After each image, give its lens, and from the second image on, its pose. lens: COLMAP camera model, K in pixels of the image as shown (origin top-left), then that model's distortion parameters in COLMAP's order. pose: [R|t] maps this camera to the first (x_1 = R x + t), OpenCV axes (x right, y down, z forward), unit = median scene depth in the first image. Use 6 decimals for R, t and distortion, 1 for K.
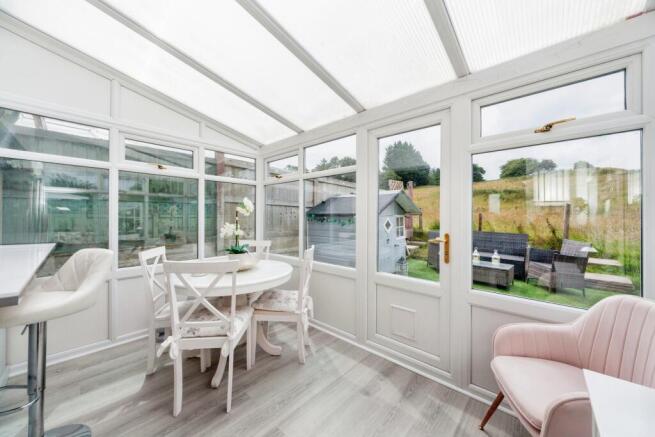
lens RADIAL K [[240.8, 0, 330.6], [0, 240.8, 216.2], [0, 0, 1]] dist [-0.002335, -0.000105]
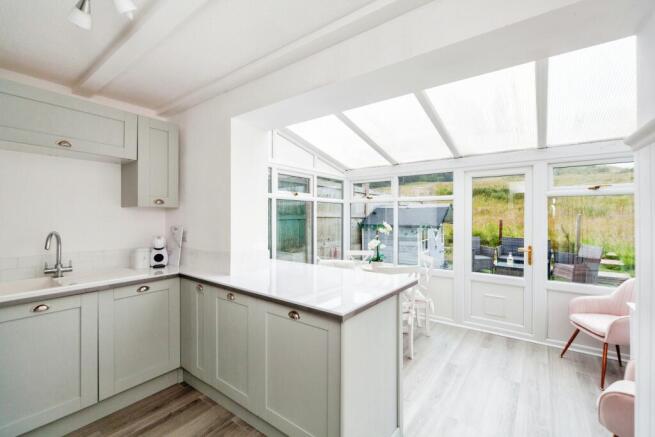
lens RADIAL K [[282.9, 0, 323.9], [0, 282.9, 218.8], [0, 0, 1]] dist [-0.000580, -0.000959]
pose [[0.996372, -0.007383, 0.084789, -0.704200], [0.006138, 0.999870, 0.014931, -0.098237], [-0.084888, -0.014356, 0.996287, -0.501837]]
